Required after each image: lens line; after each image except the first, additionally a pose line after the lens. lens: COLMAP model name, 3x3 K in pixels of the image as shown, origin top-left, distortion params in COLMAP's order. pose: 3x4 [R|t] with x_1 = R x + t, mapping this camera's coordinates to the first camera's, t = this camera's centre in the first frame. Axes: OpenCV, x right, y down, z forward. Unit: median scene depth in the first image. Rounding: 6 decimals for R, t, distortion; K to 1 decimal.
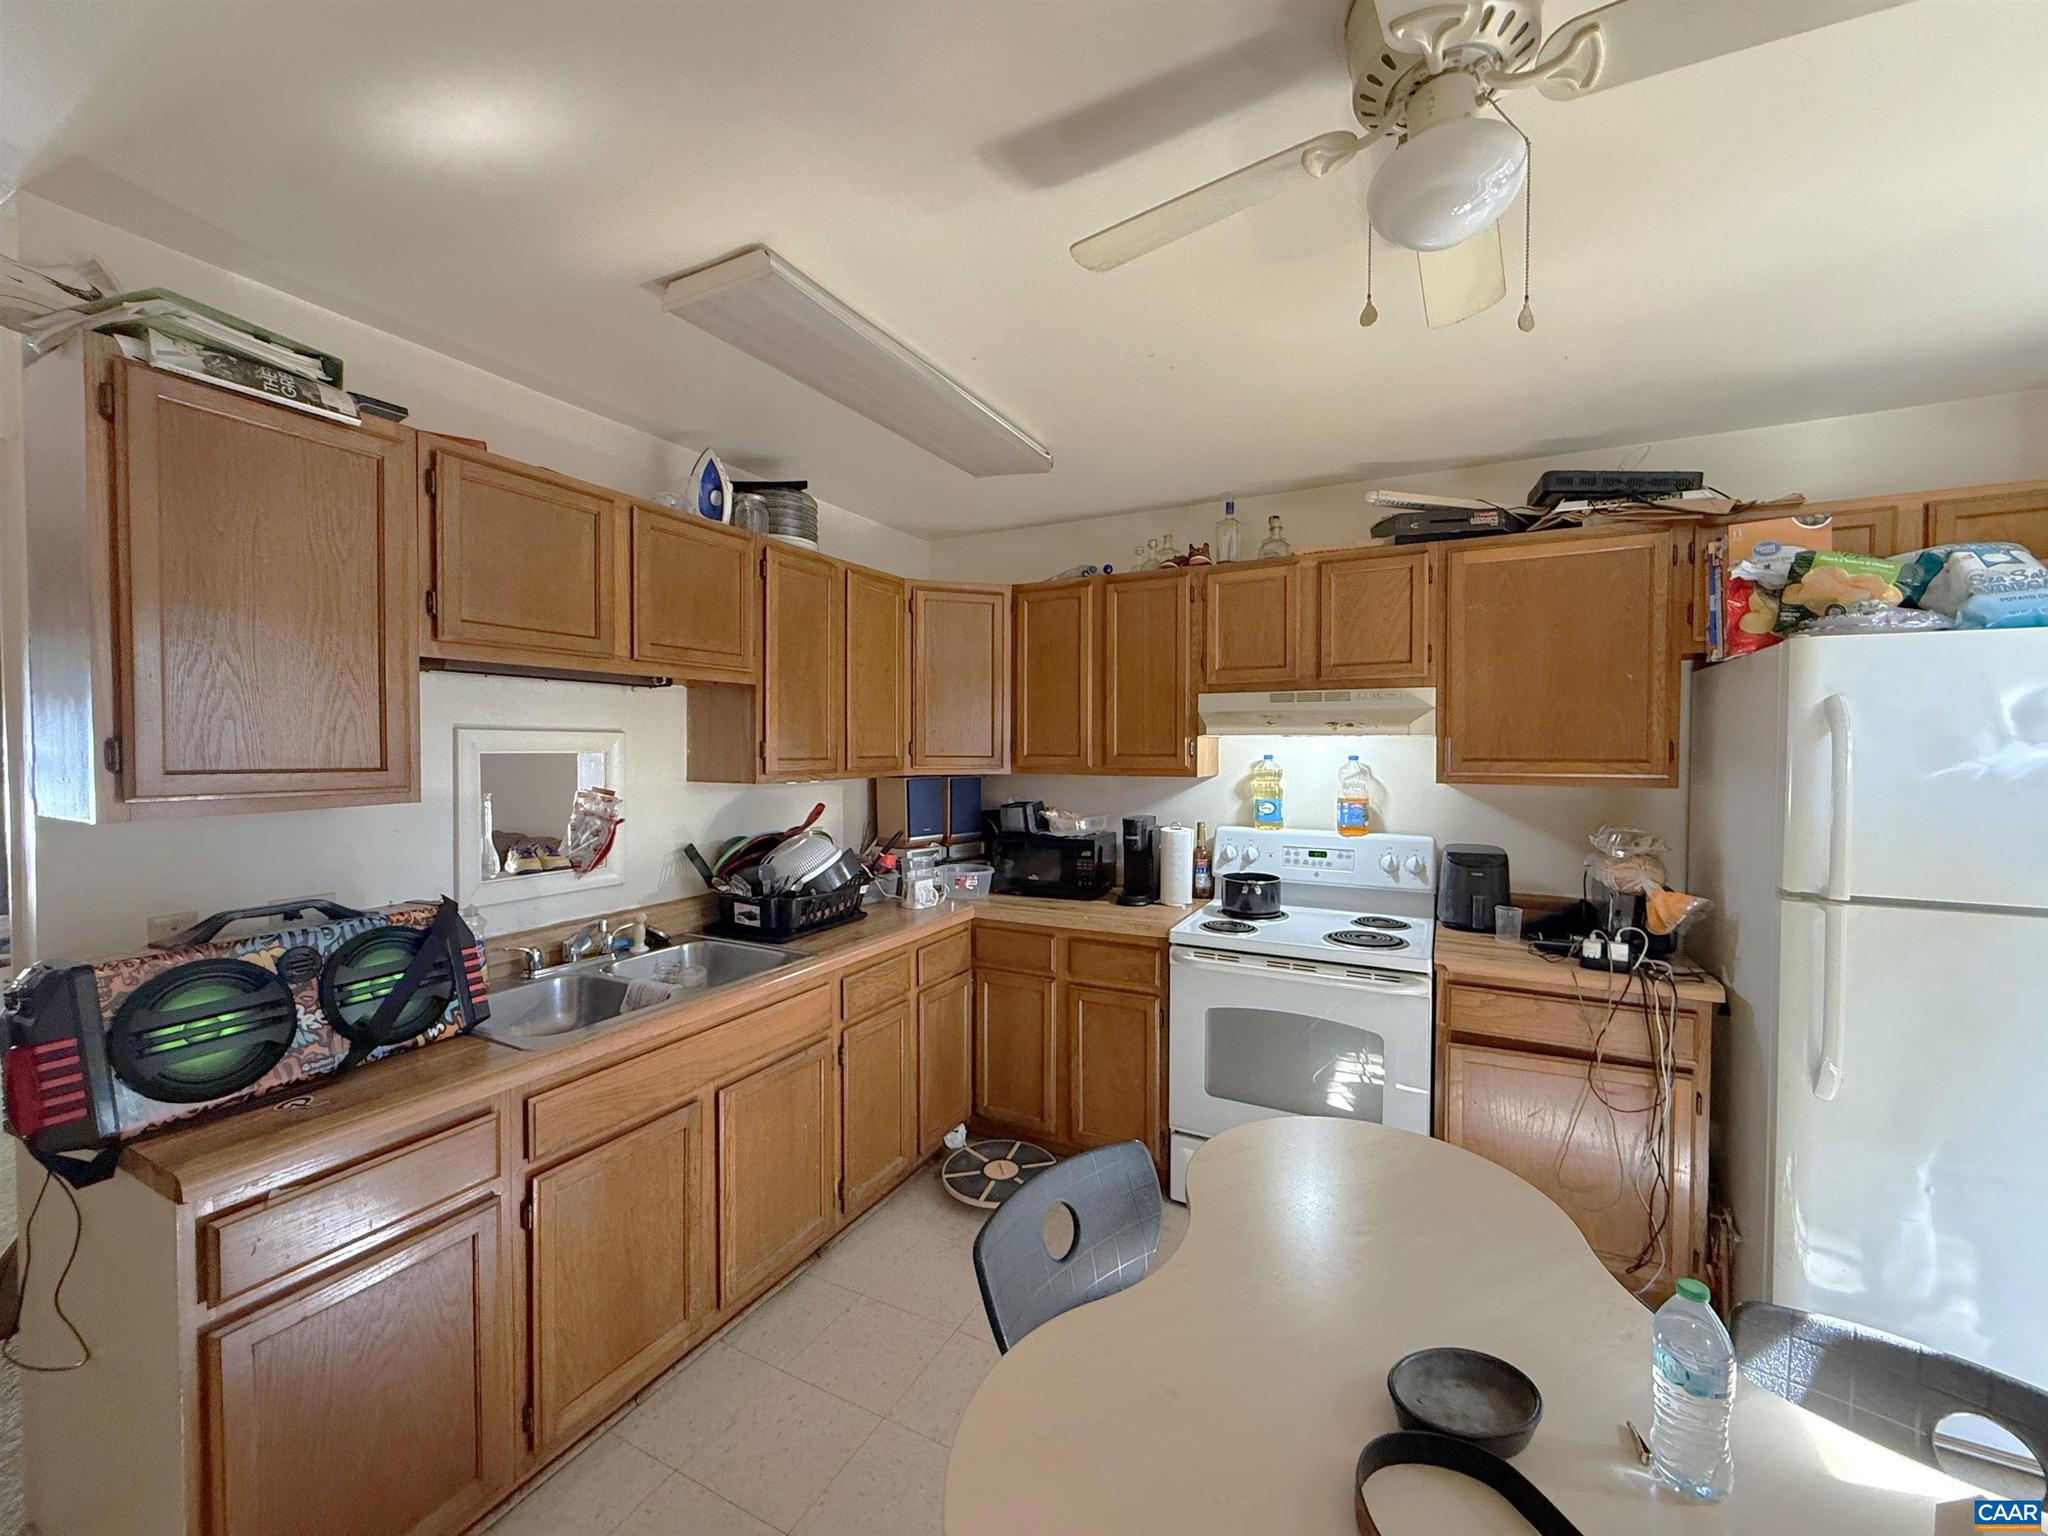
lens RADIAL K [[816.8, 0, 1021.5], [0, 816.8, 764.2], [0, 0, 1]] dist [0.000865, 0.000135]
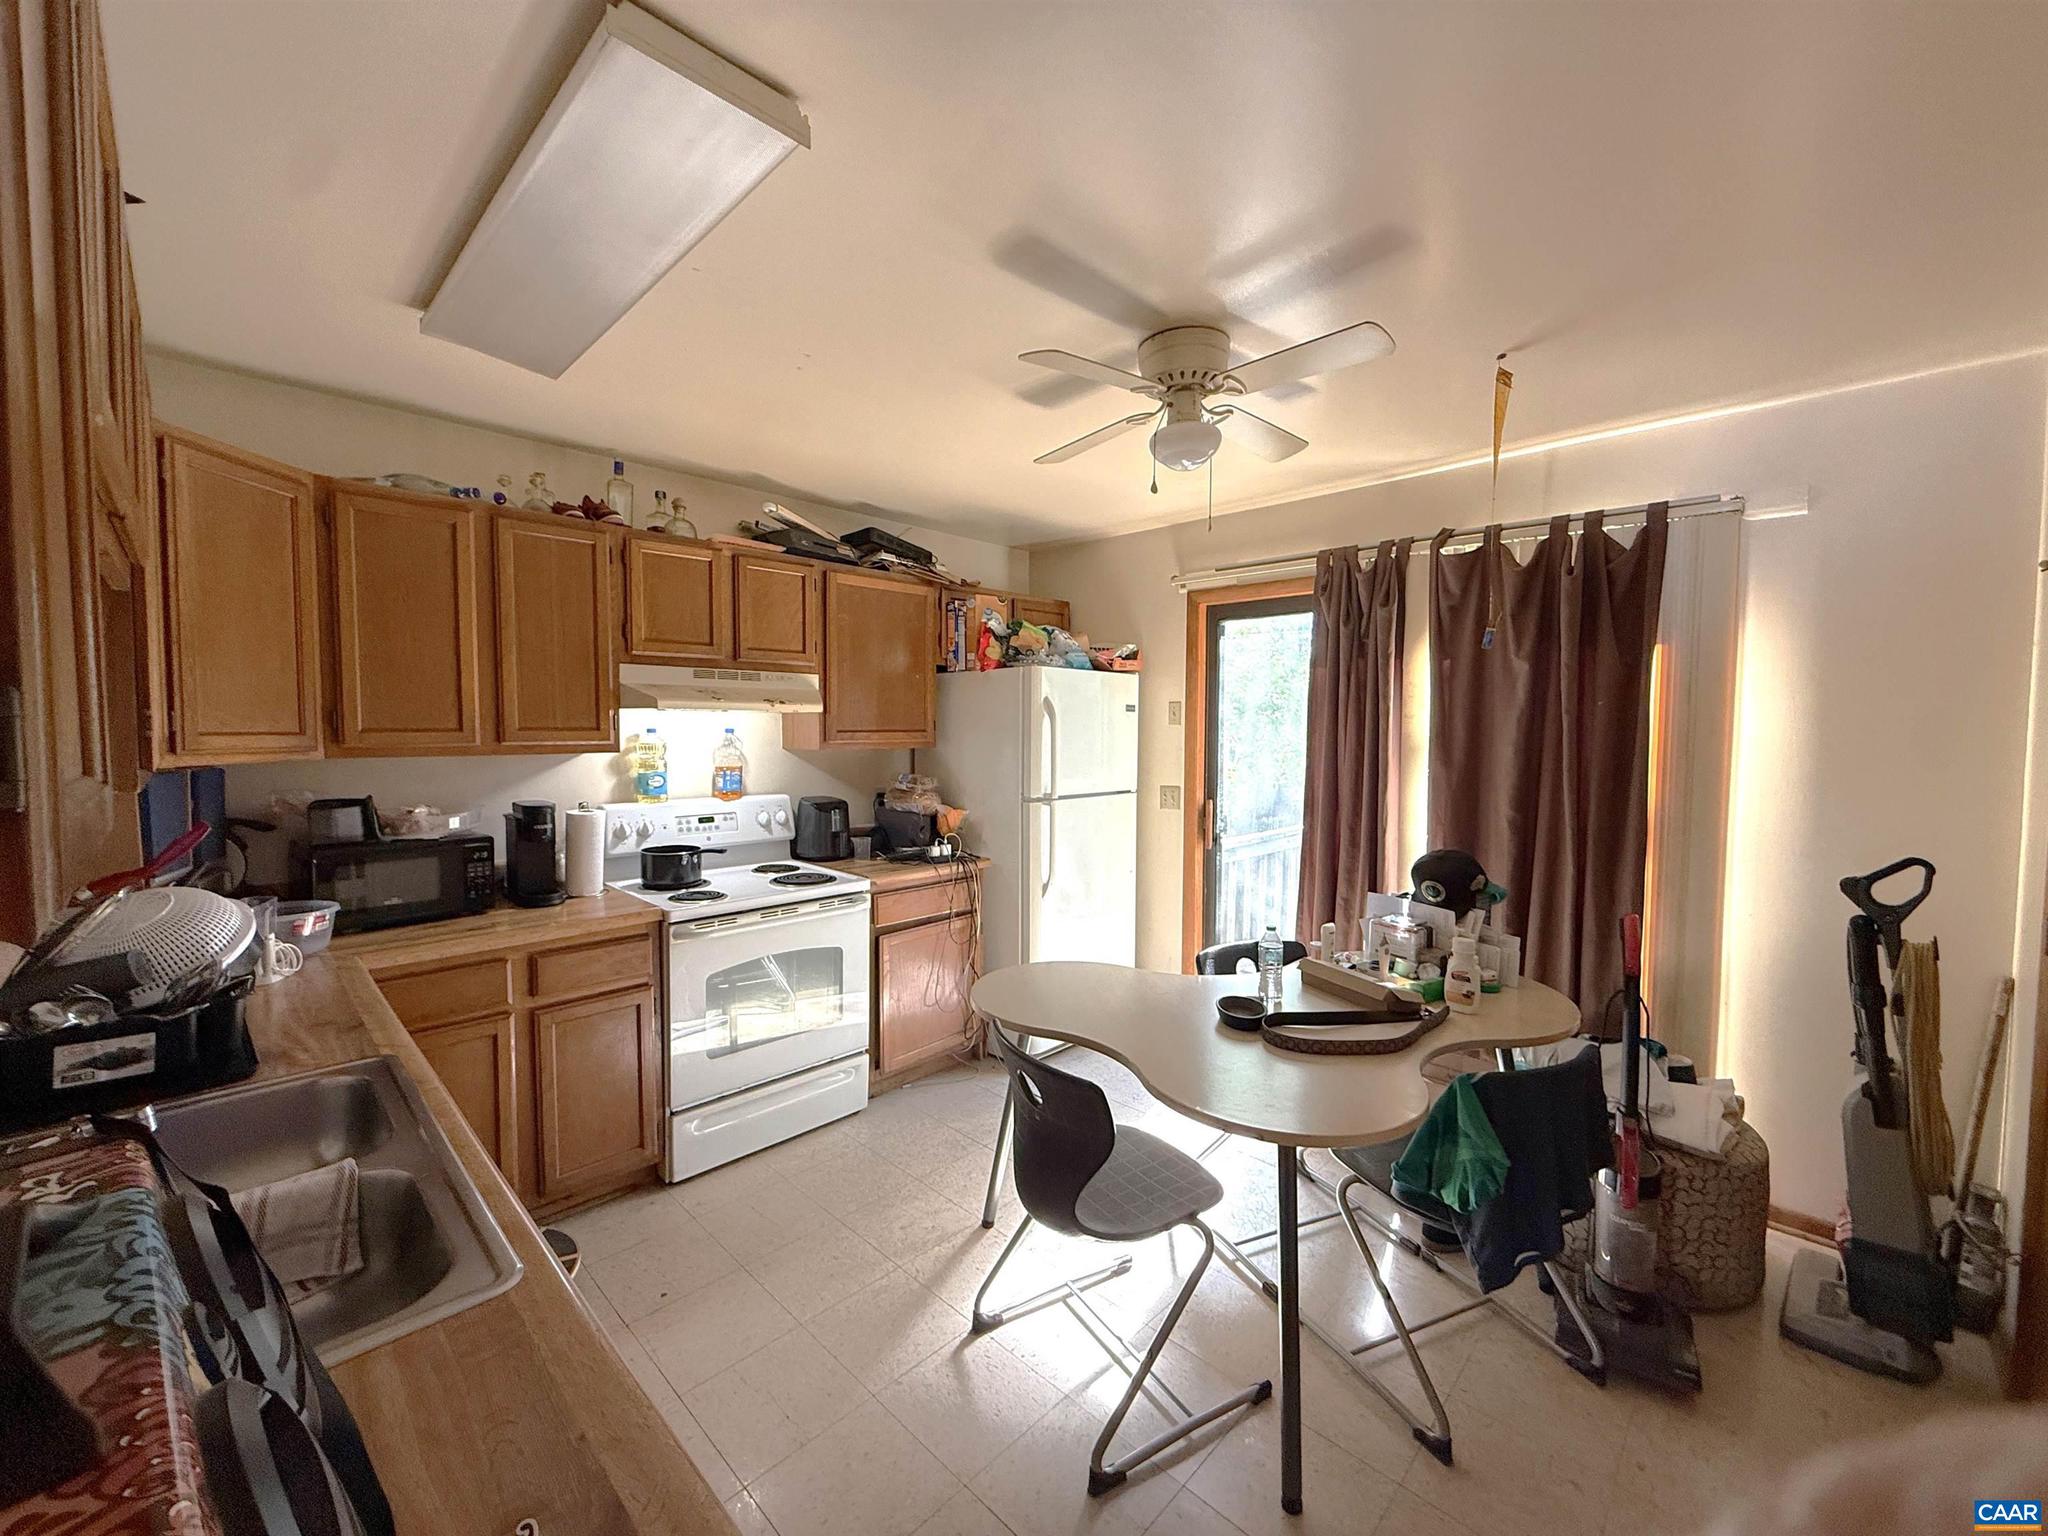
lens RADIAL K [[816.8, 0, 1021.5], [0, 816.8, 764.2], [0, 0, 1]] dist [0.000865, 0.000135]
pose [[0.289157, -0.046925, 0.956131, -0.578669], [0.015021, 0.998897, 0.044481, -0.005987], [-0.957164, 0.001500, 0.289543, 0.301802]]
